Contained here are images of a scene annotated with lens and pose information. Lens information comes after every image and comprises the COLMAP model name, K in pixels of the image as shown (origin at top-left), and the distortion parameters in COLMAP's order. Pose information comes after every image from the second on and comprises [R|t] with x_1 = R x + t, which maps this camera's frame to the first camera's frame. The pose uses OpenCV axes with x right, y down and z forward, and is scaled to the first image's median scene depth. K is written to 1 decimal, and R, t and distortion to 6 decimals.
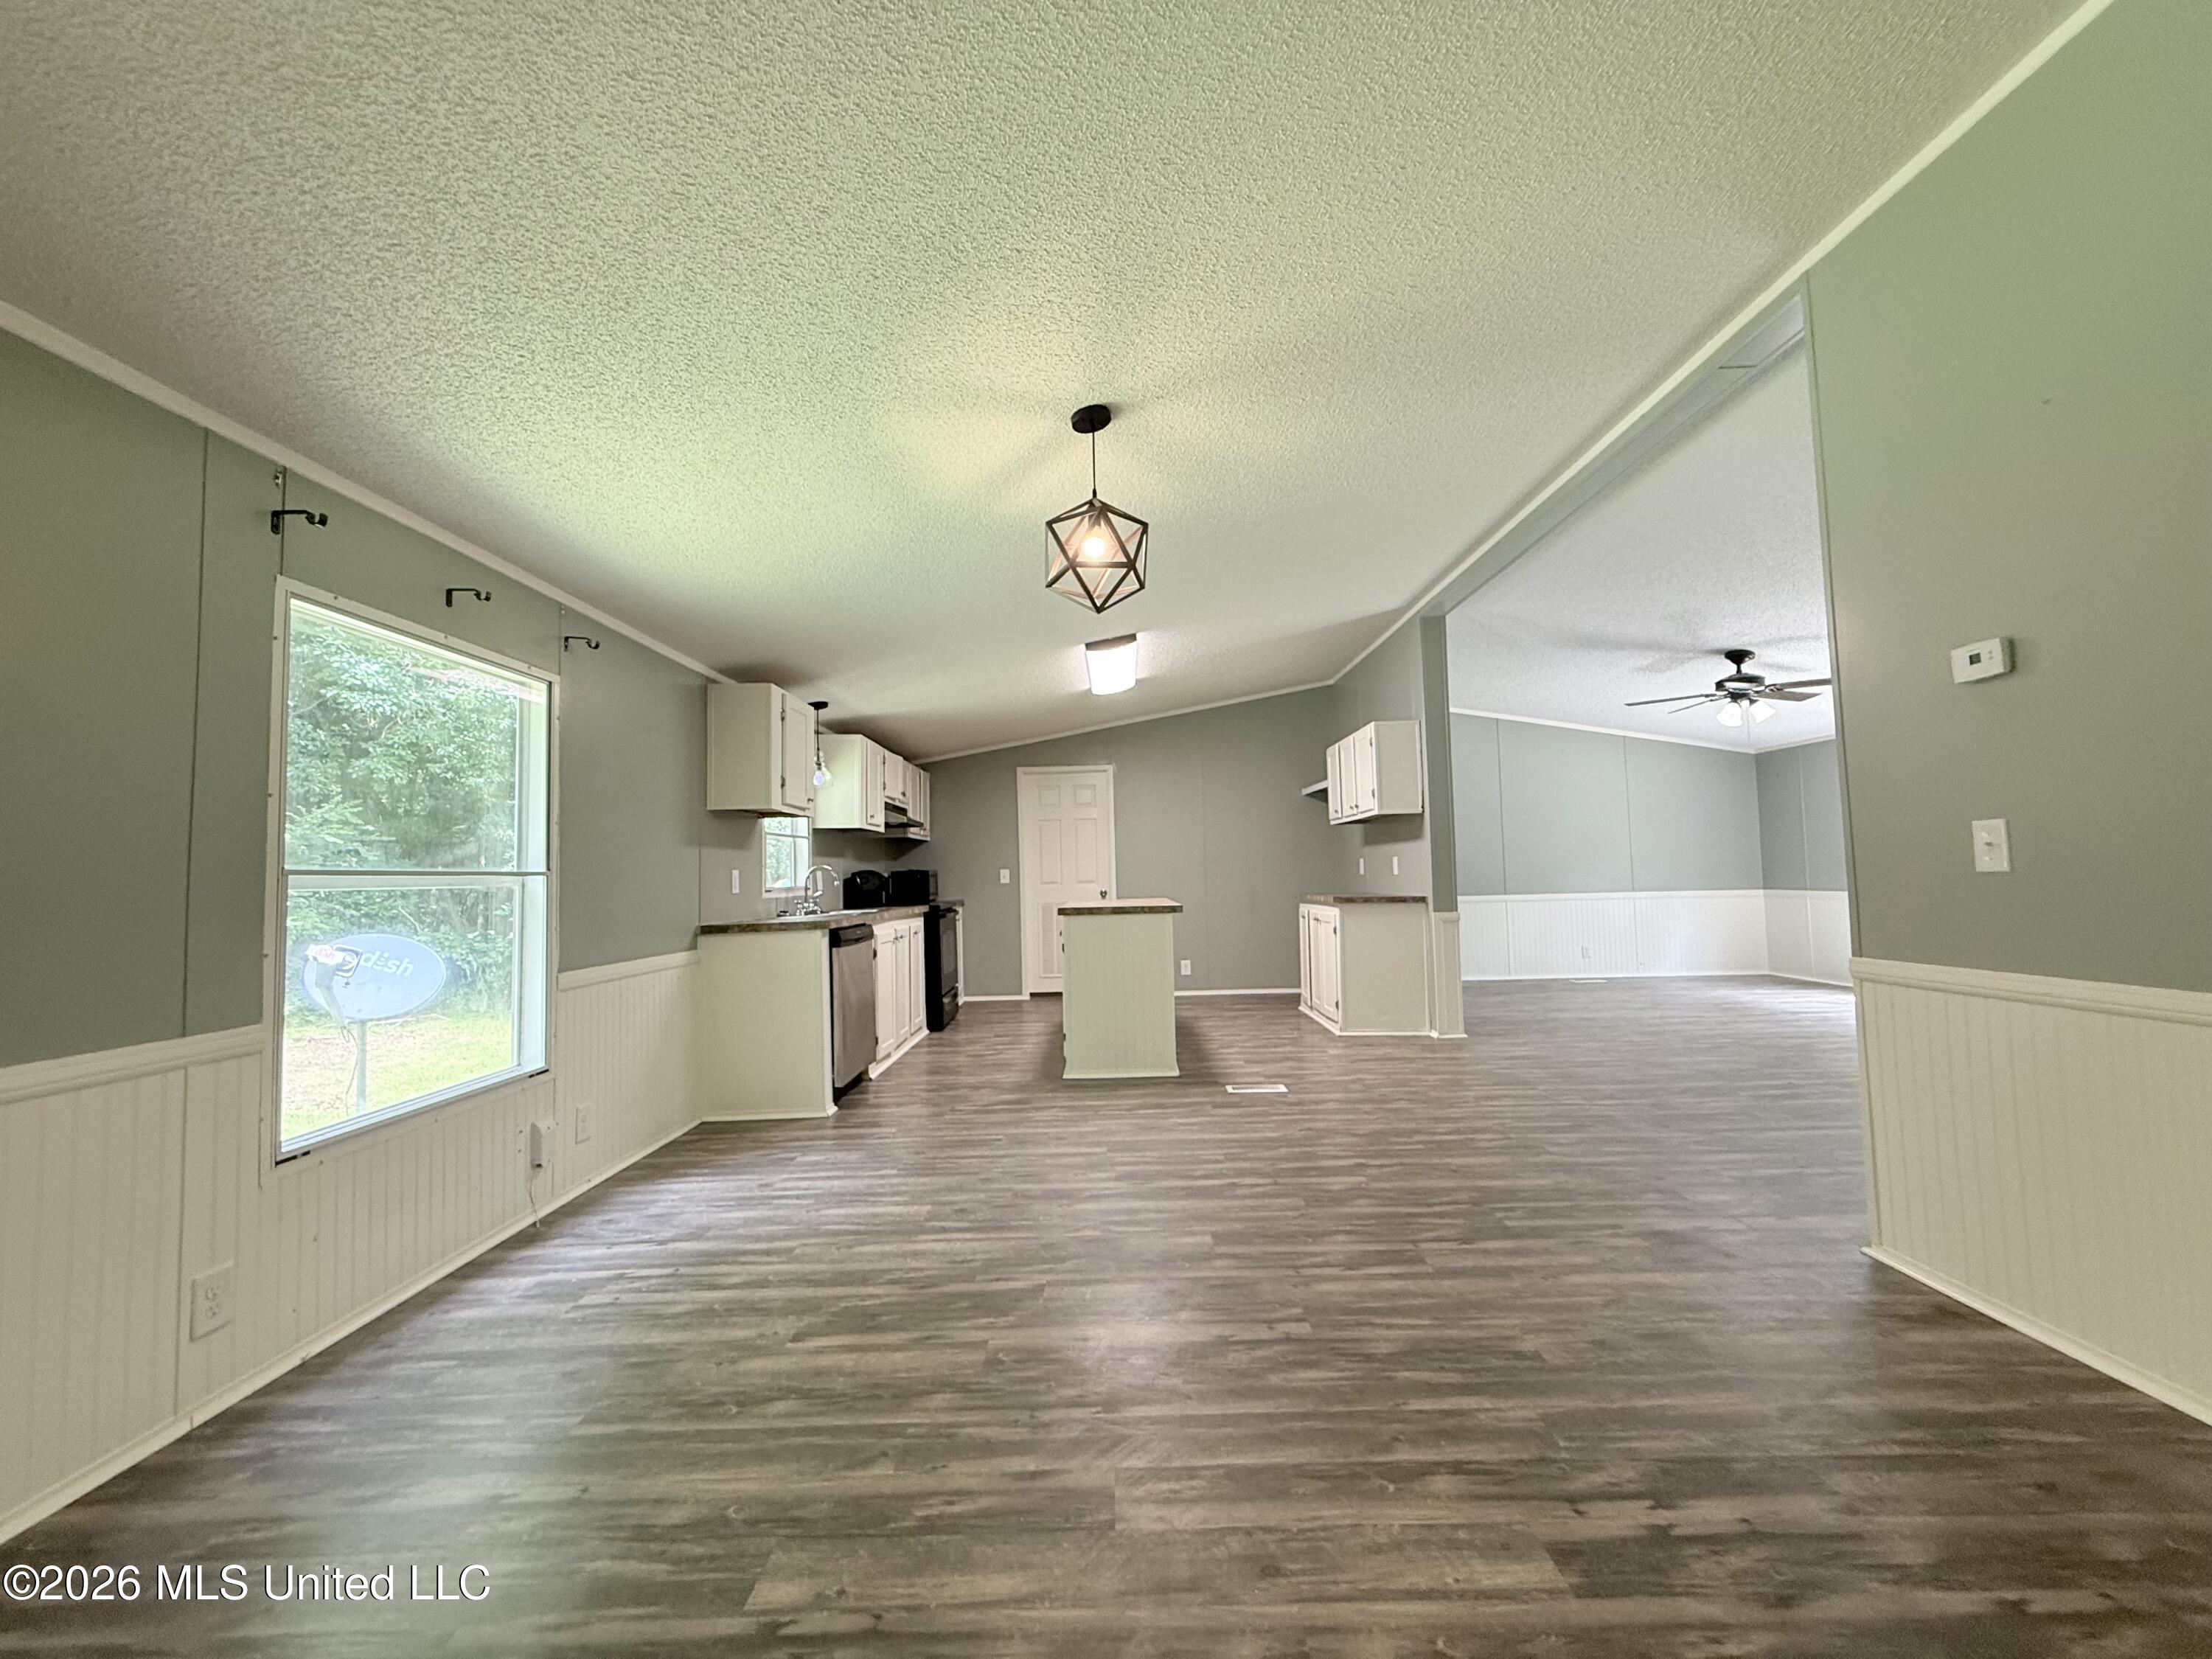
lens RADIAL K [[882.8, 0, 1105.1], [0, 882.8, 828.2], [0, 0, 1]] dist [0.000067, 0.000821]
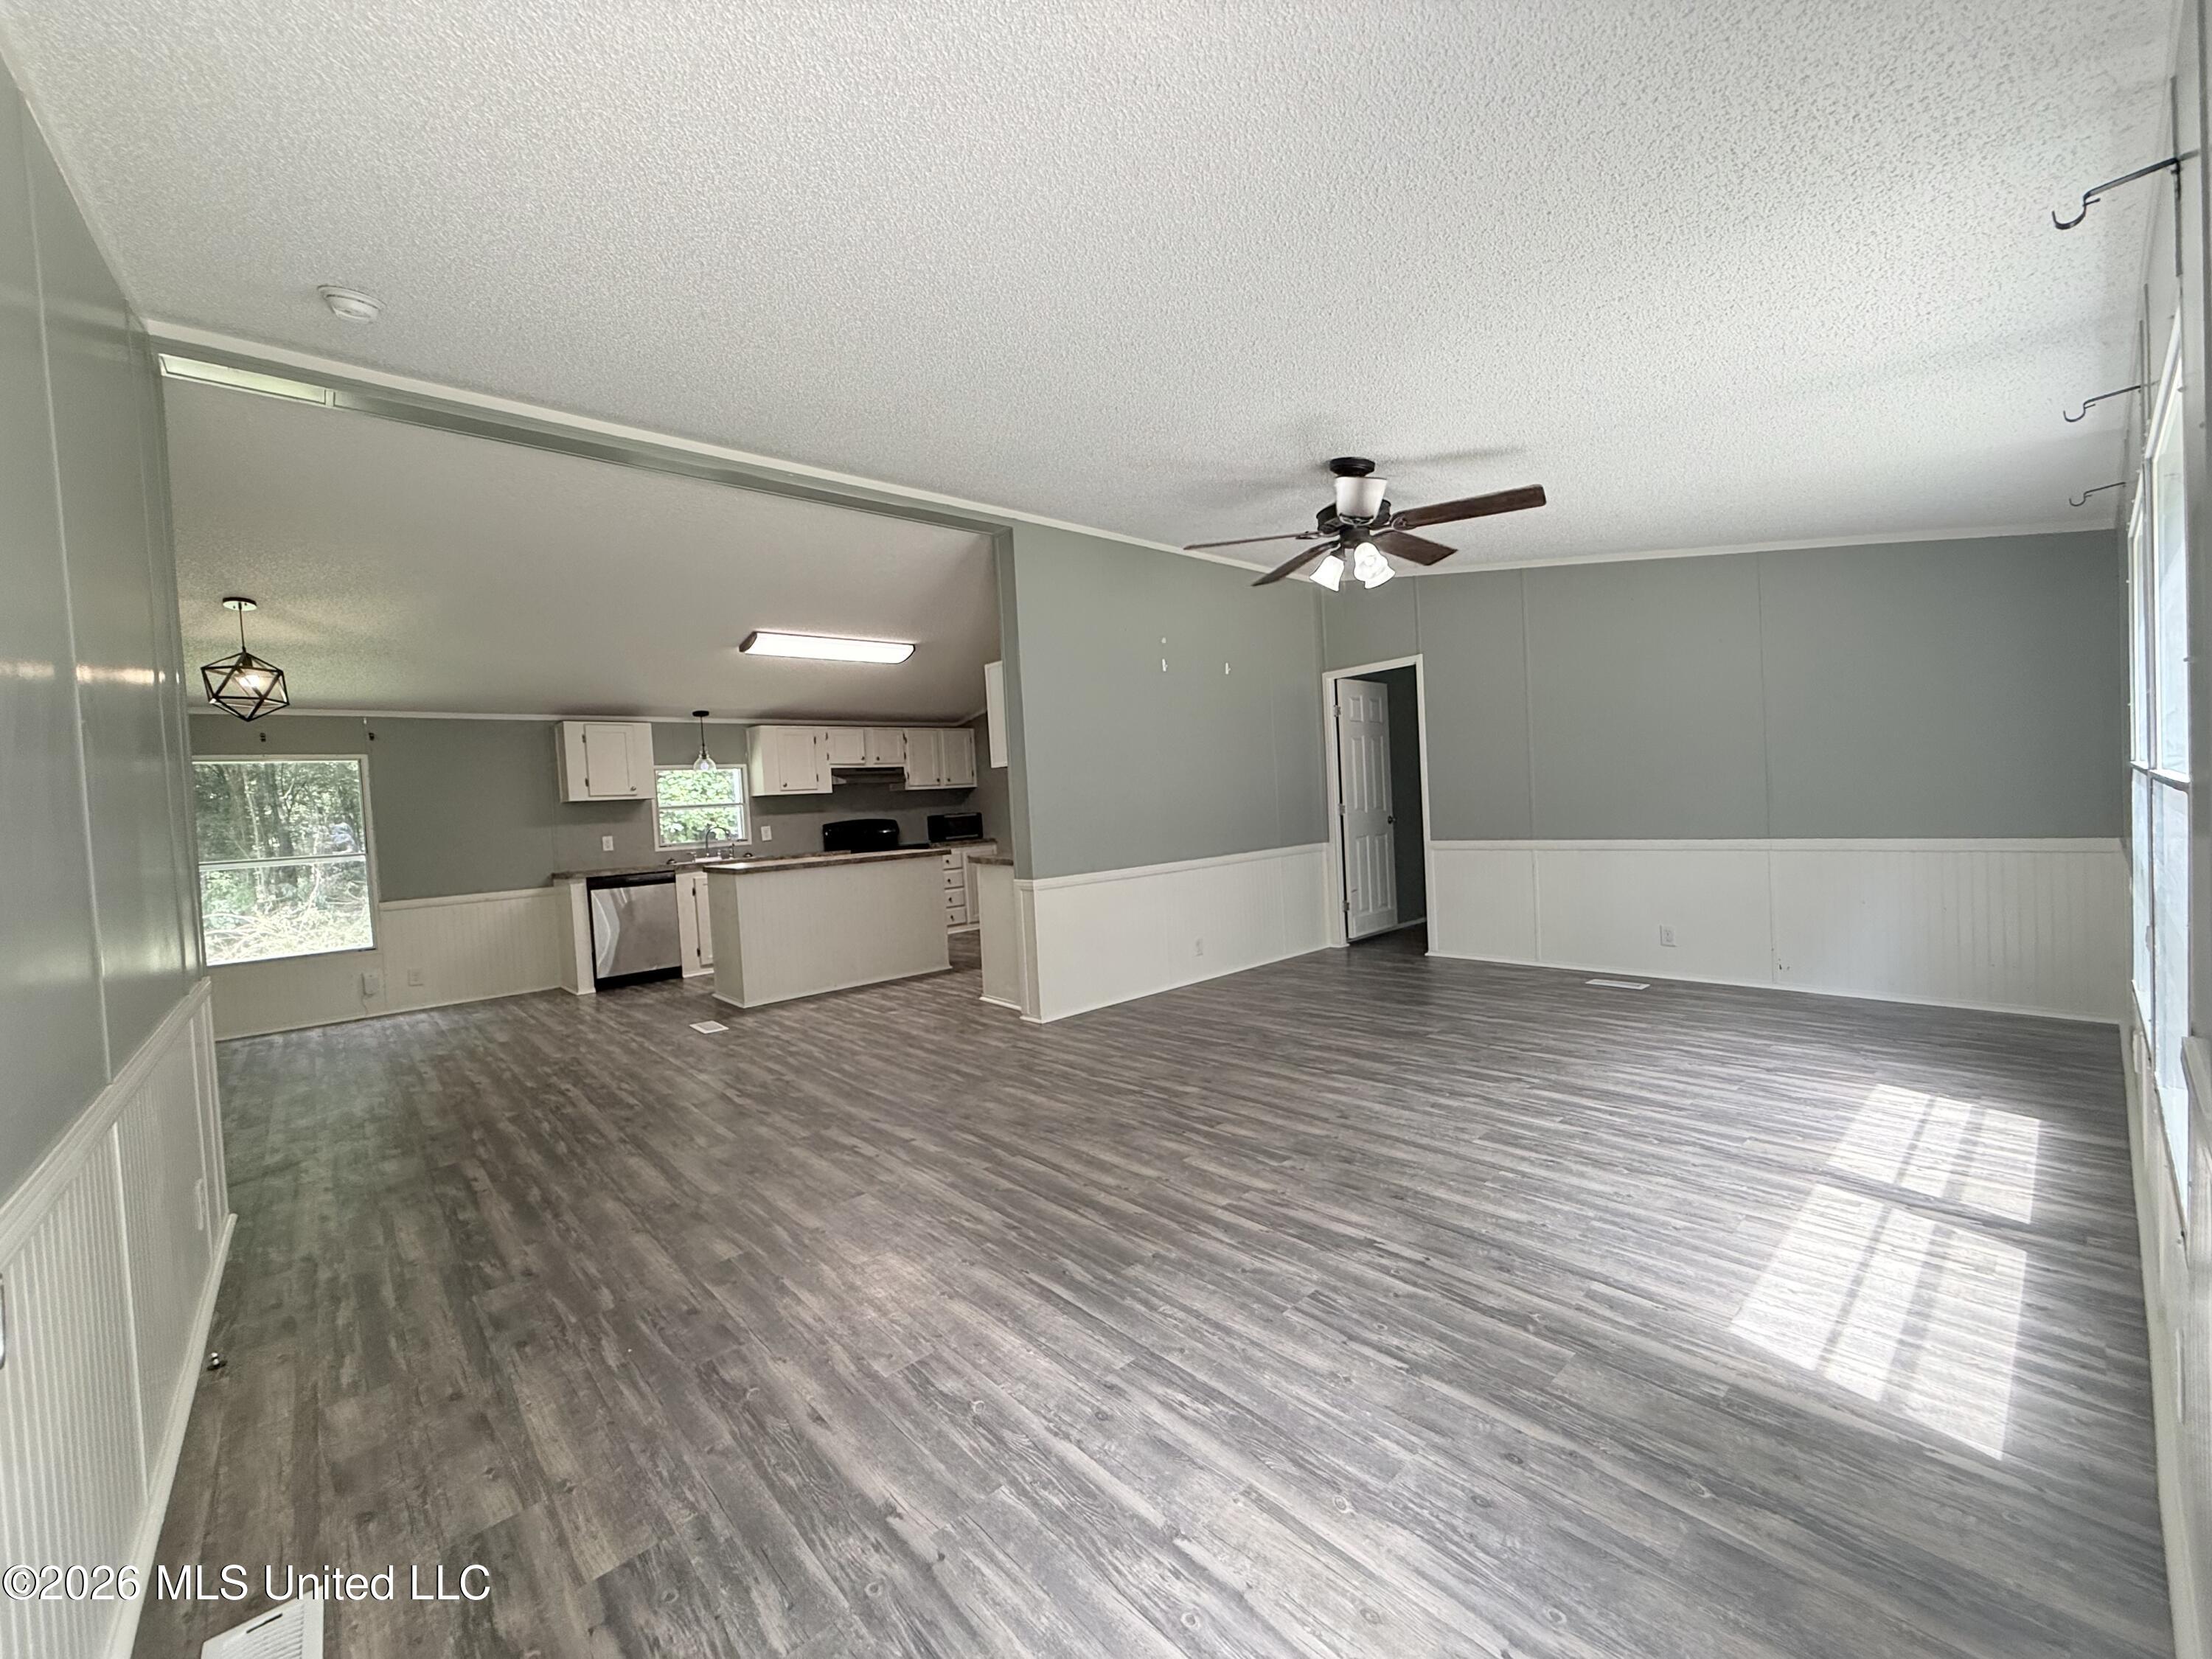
lens RADIAL K [[882.8, 0, 1109.4], [0, 882.8, 822.9], [0, 0, 1]] dist [0.000067, 0.000821]
pose [[0.672153, 0.003025, -0.740406, 1.808423], [0.081162, 0.993664, 0.077740, -0.035773], [0.735950, -0.112346, 0.667649, 0.806078]]
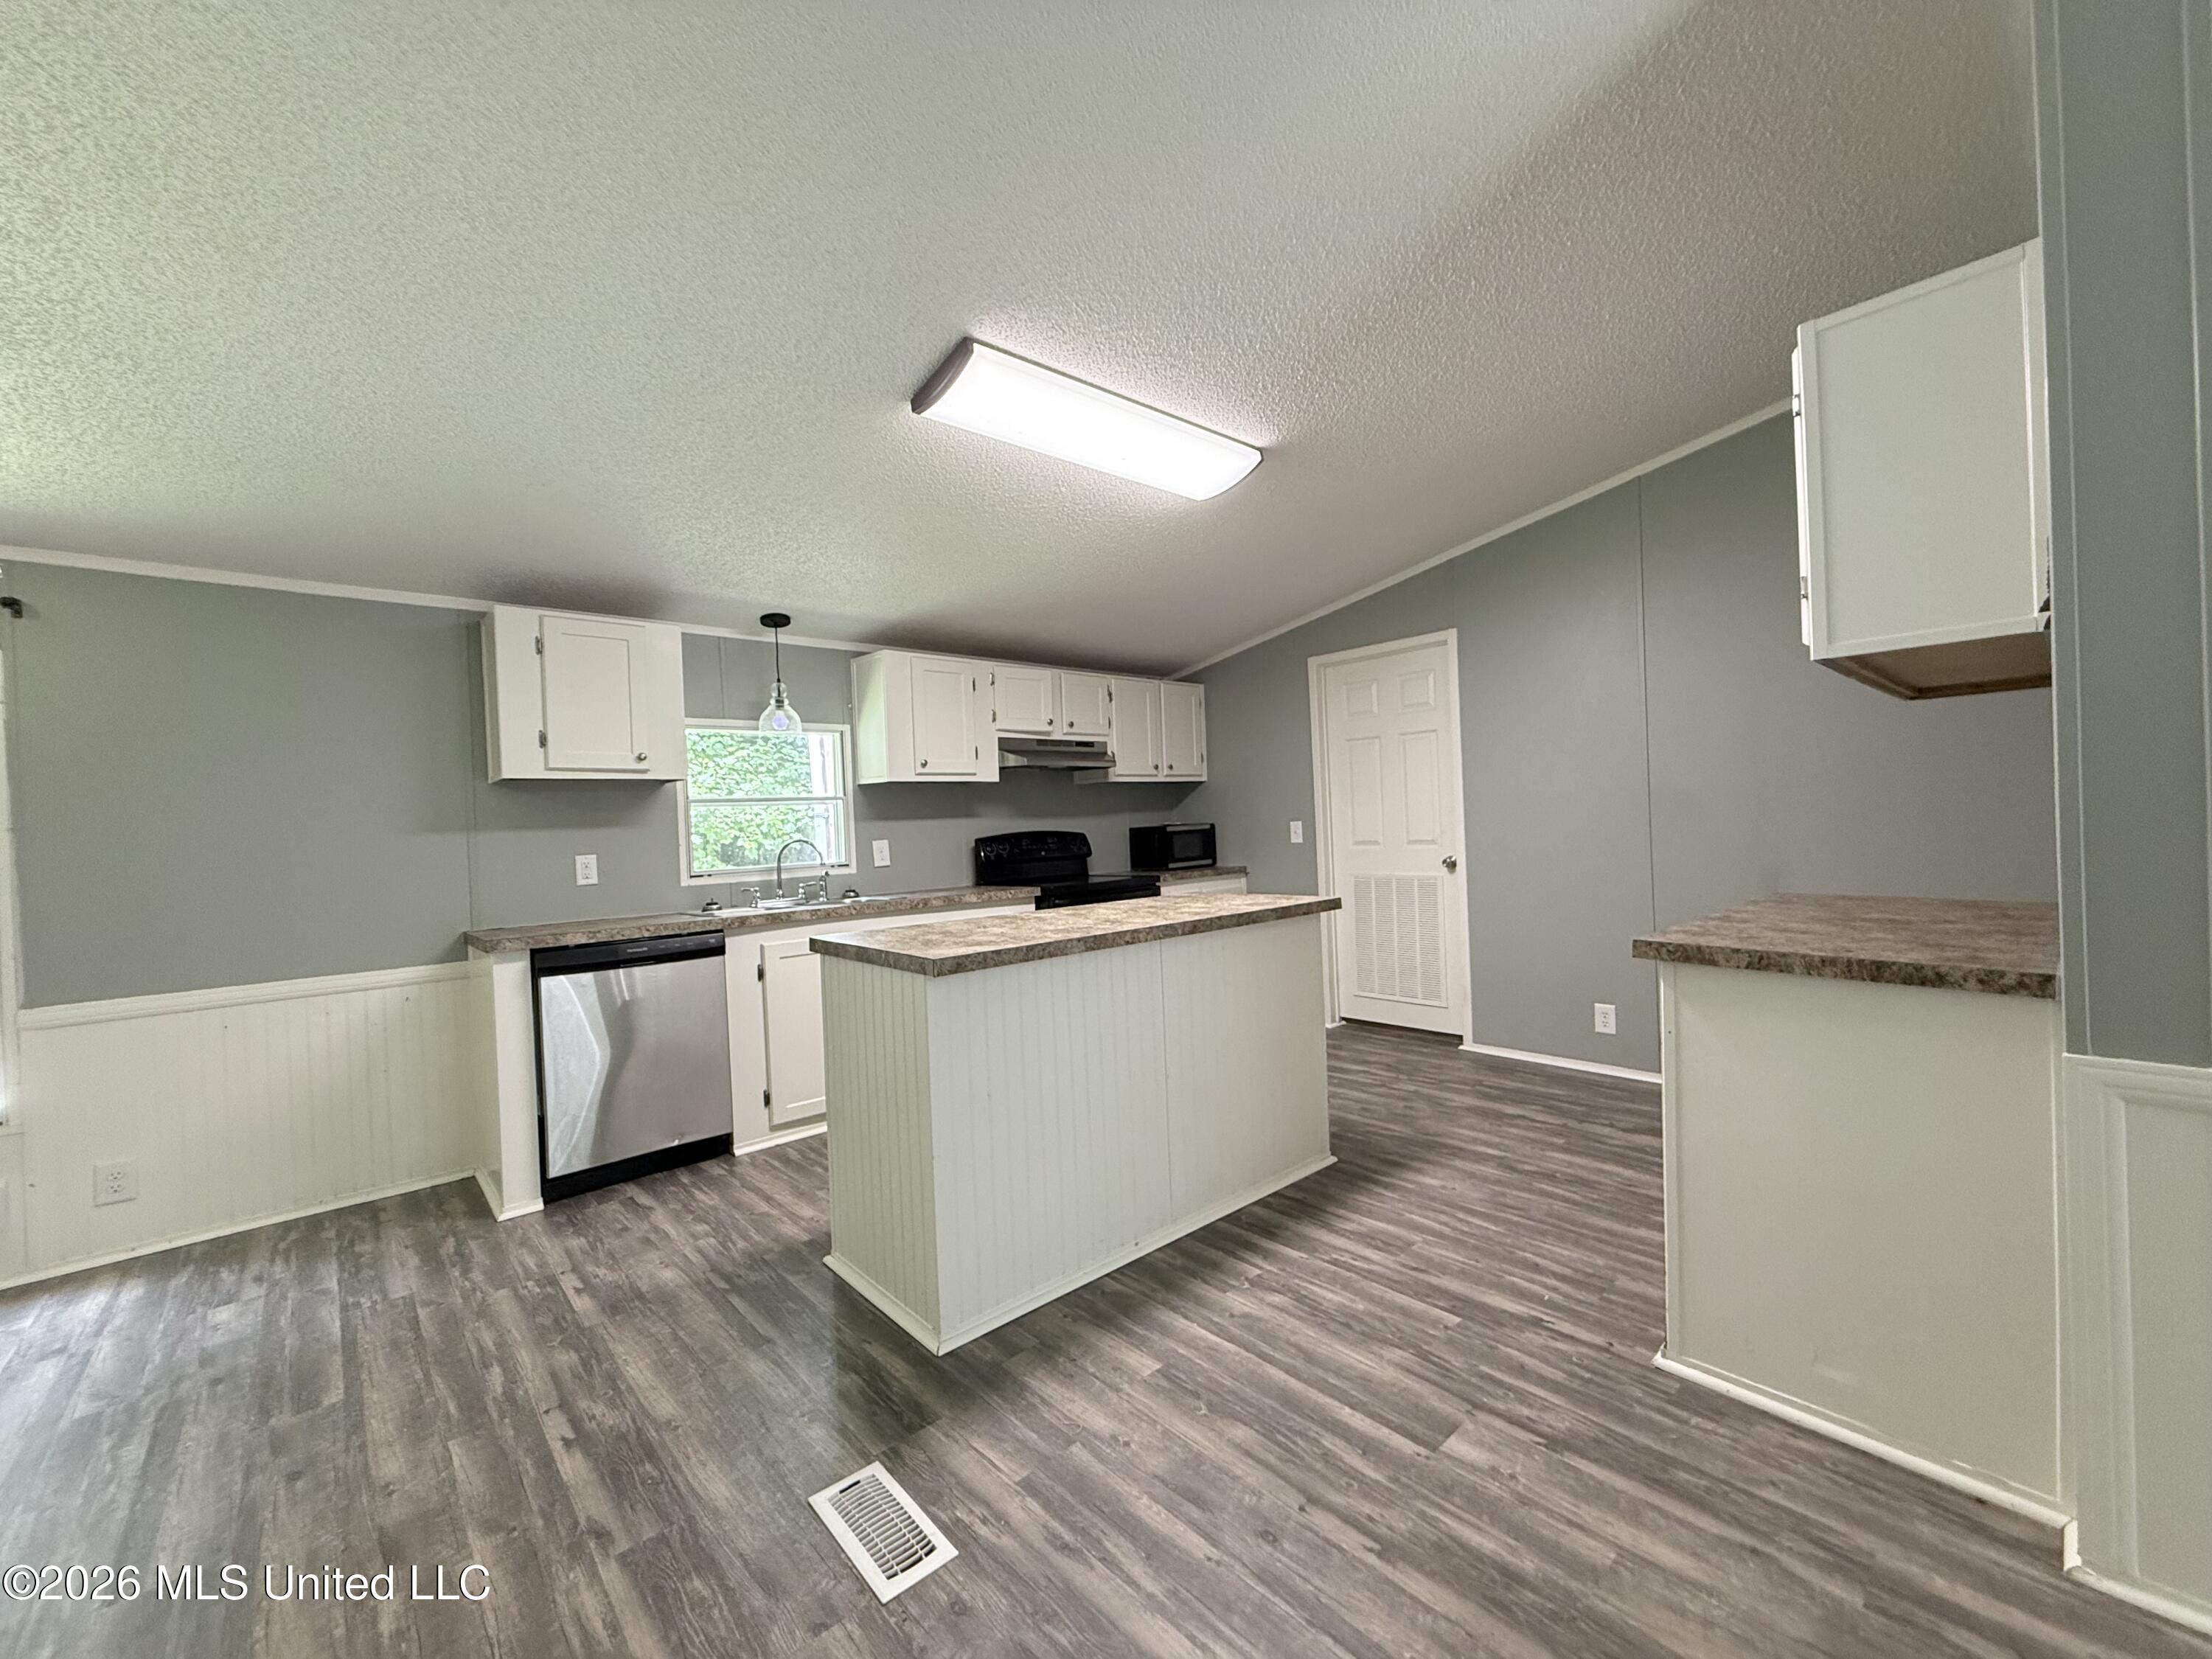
lens RADIAL K [[882.8, 0, 1111.4], [0, 882.8, 827.4], [0, 0, 1]] dist [0.000067, 0.000821]
pose [[0.673777, 0.000222, -0.738935, 0.624722], [0.065030, 0.996102, 0.059595, 0.008621], [0.736068, -0.088207, 0.671136, 1.089628]]
